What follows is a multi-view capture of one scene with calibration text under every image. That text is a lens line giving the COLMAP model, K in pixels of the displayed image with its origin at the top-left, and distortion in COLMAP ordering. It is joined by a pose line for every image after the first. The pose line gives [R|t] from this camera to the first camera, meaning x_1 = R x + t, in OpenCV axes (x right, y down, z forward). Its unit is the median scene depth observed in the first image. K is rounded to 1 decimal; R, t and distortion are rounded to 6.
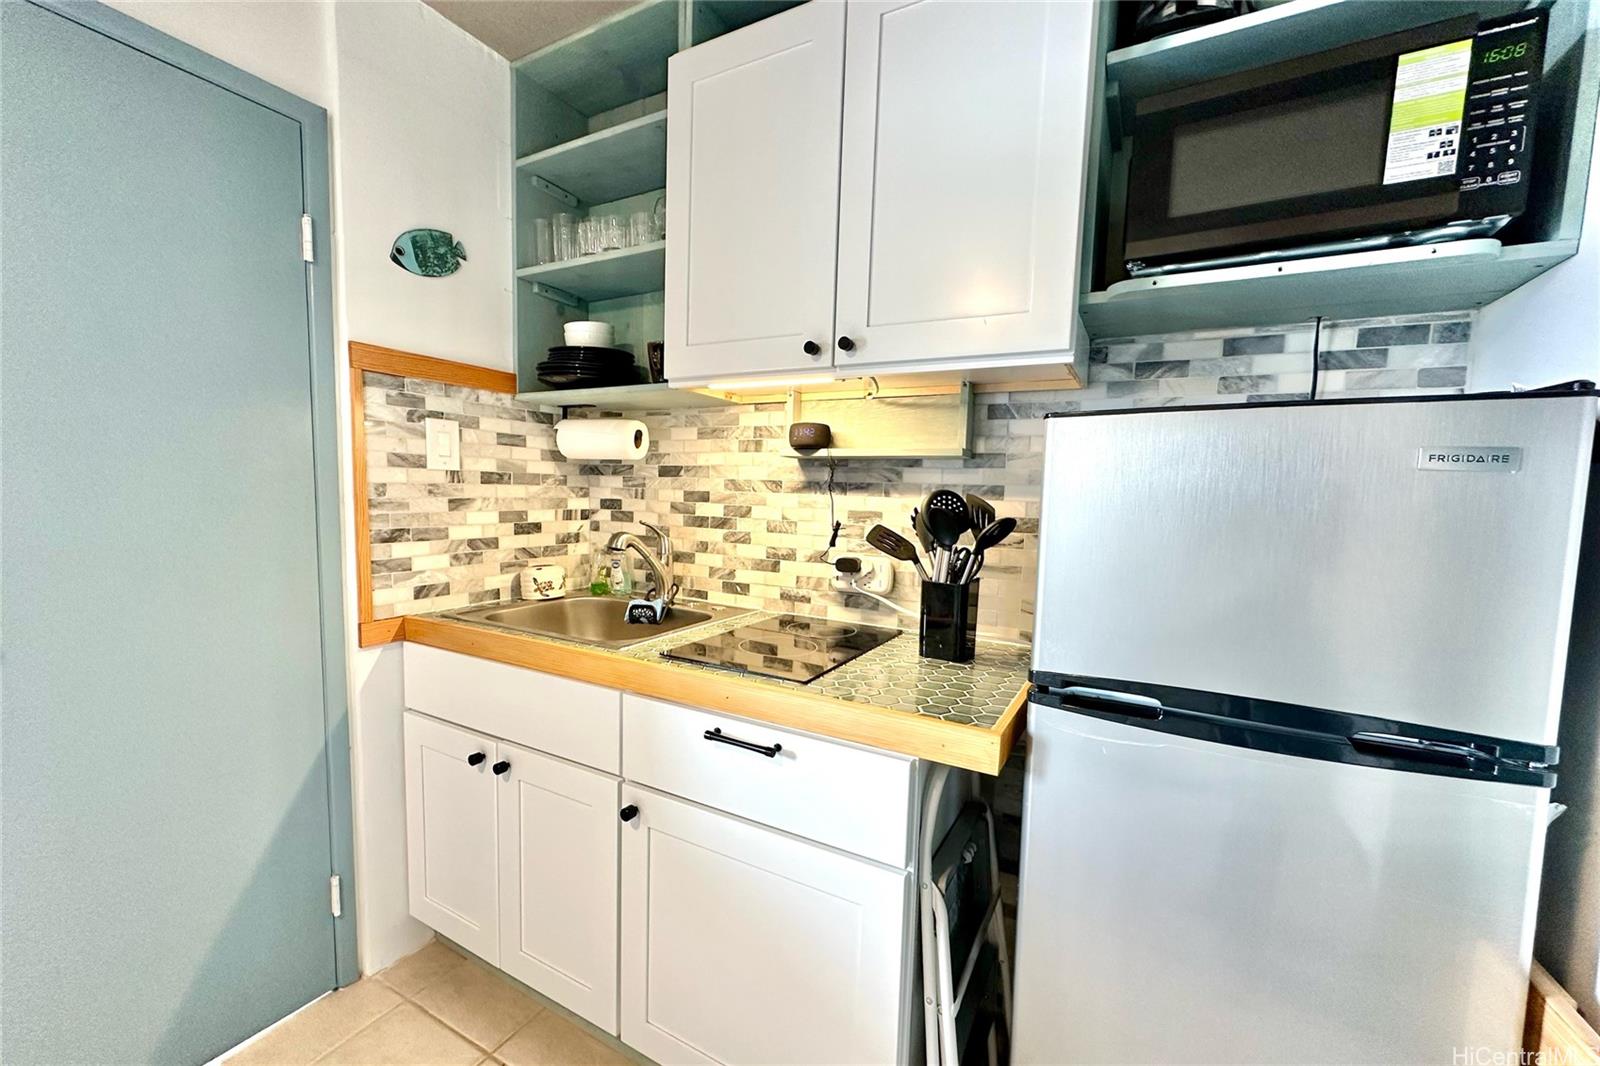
lens RADIAL K [[634.6, 0, 802.6], [0, 634.6, 550.3], [0, 0, 1]] dist [-0.002396, 0.000541]
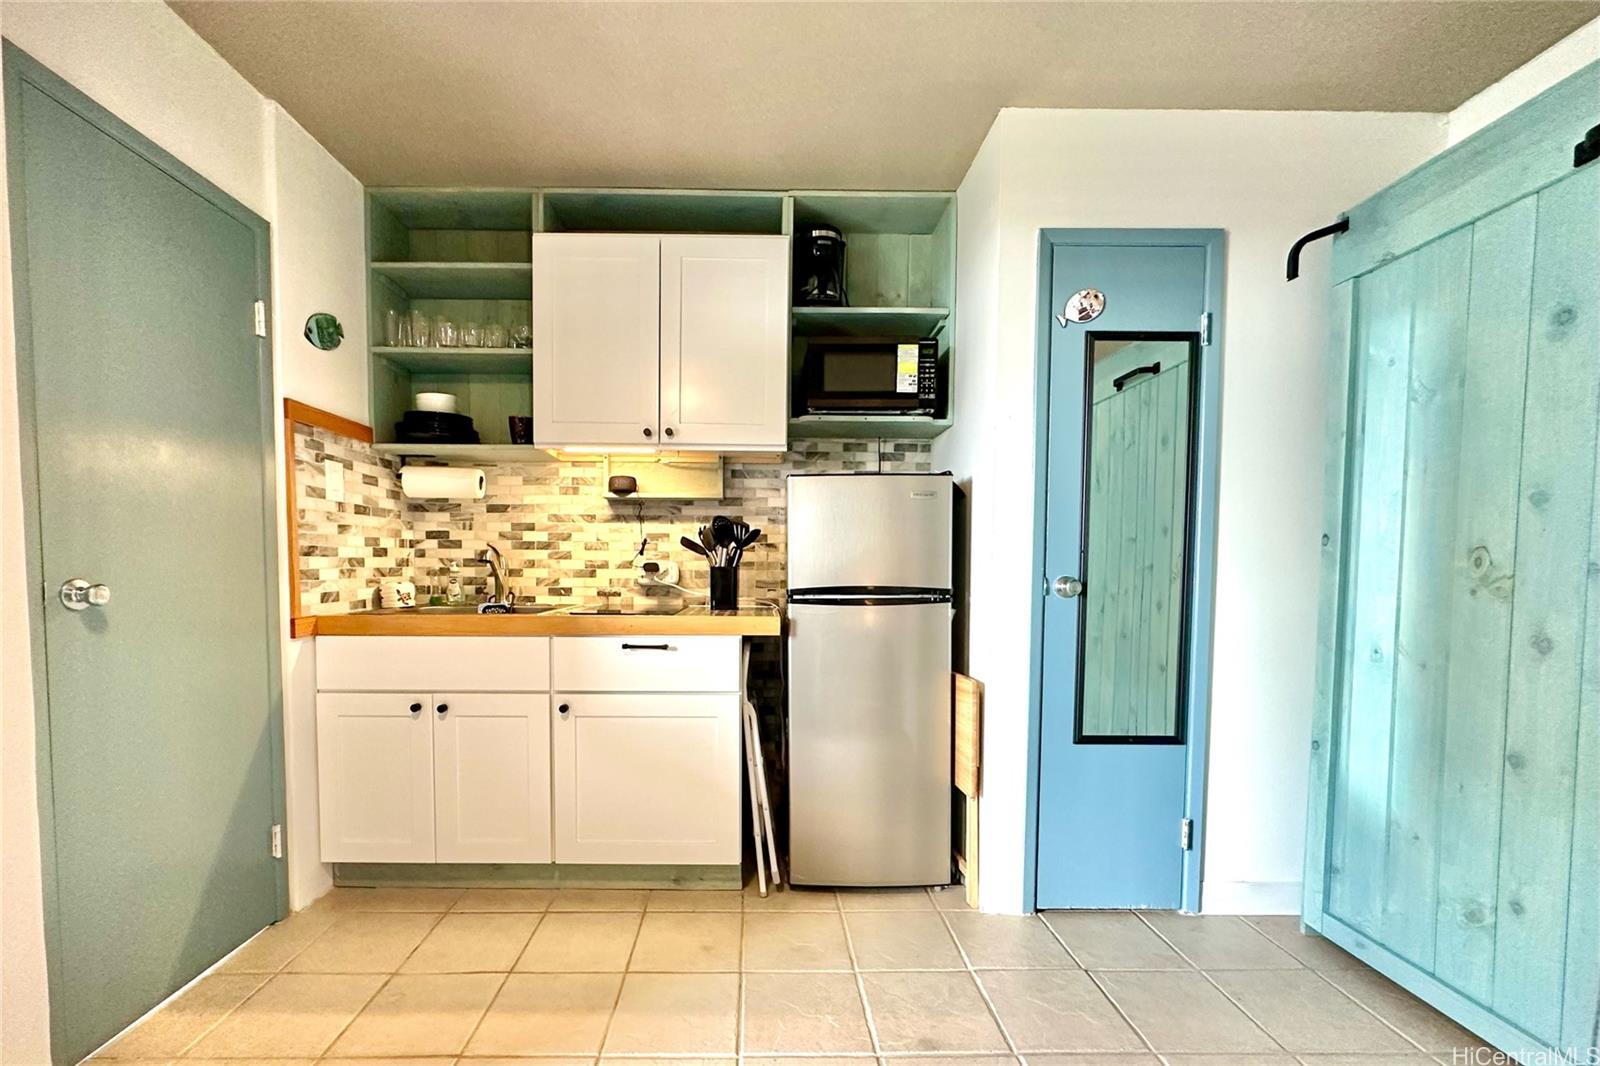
lens RADIAL K [[669.5, 0, 763.2], [0, 669.5, 599.2], [0, 0, 1]] dist [-0.002247, 0.001614]
pose [[0.875393, -0.046861, 0.481136, -0.508116], [0.062974, 0.997864, -0.017387, 0.155539], [-0.479293, 0.045519, 0.876474, -0.608749]]
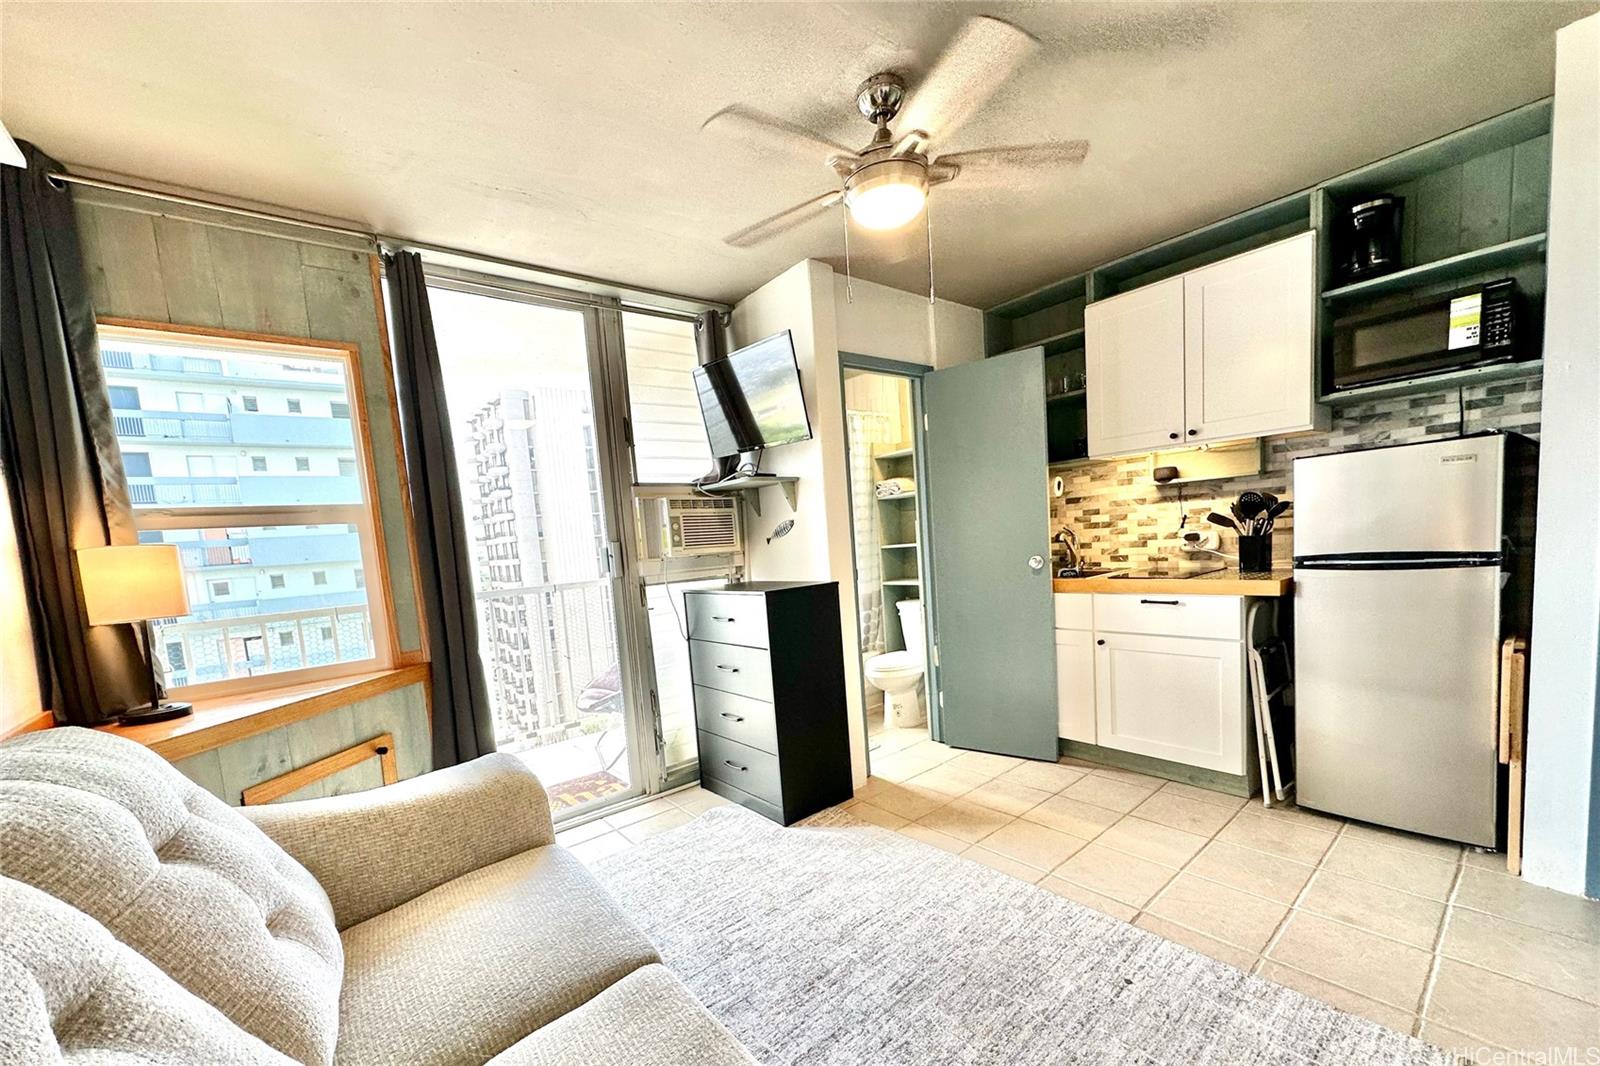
lens RADIAL K [[634.6, 0, 798.9], [0, 634.6, 598.6], [0, 0, 1]] dist [-0.002396, 0.000541]
pose [[0.918570, -0.059824, -0.390706, -0.299210], [0.066518, 0.997779, 0.003610, 0.129640], [0.389622, -0.029305, 0.920509, -1.315537]]
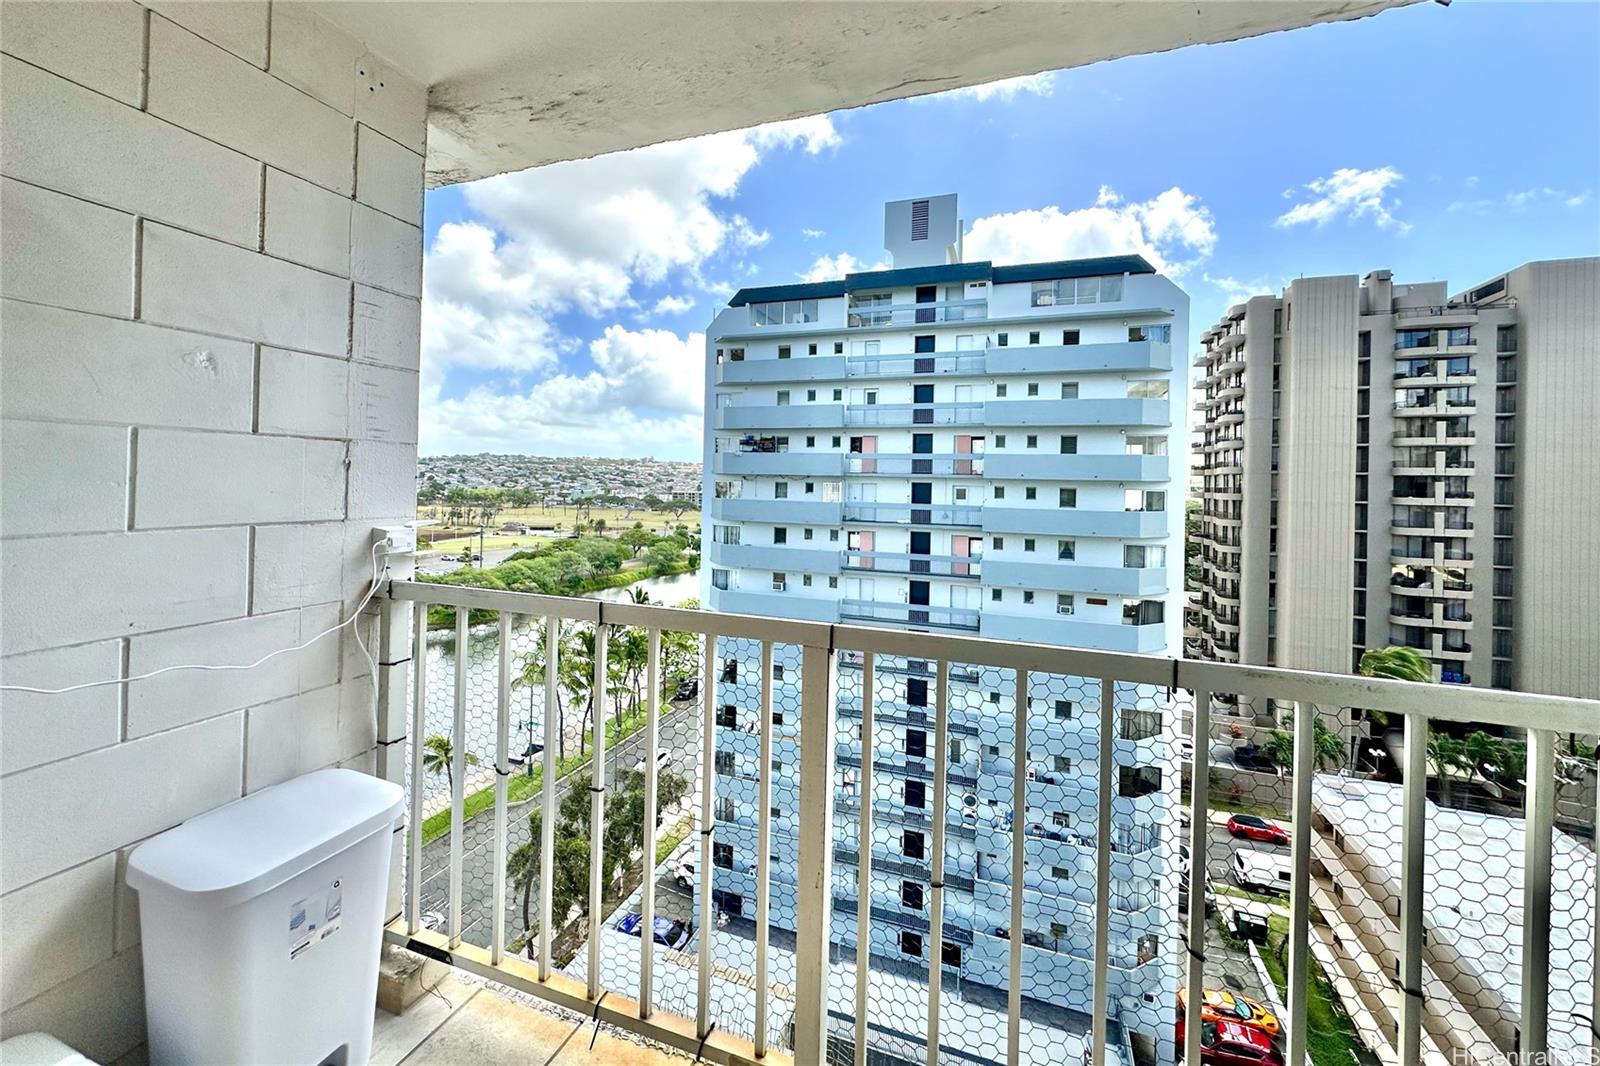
lens RADIAL K [[634.6, 0, 802.1], [0, 634.6, 479.3], [0, 0, 1]] dist [-0.002396, 0.000541]
pose [[0.152290, -0.028394, -0.987928, -1.619372], [-0.106357, 0.993312, -0.044943, -0.108605], [0.982597, 0.111917, 0.148251, 0.151543]]
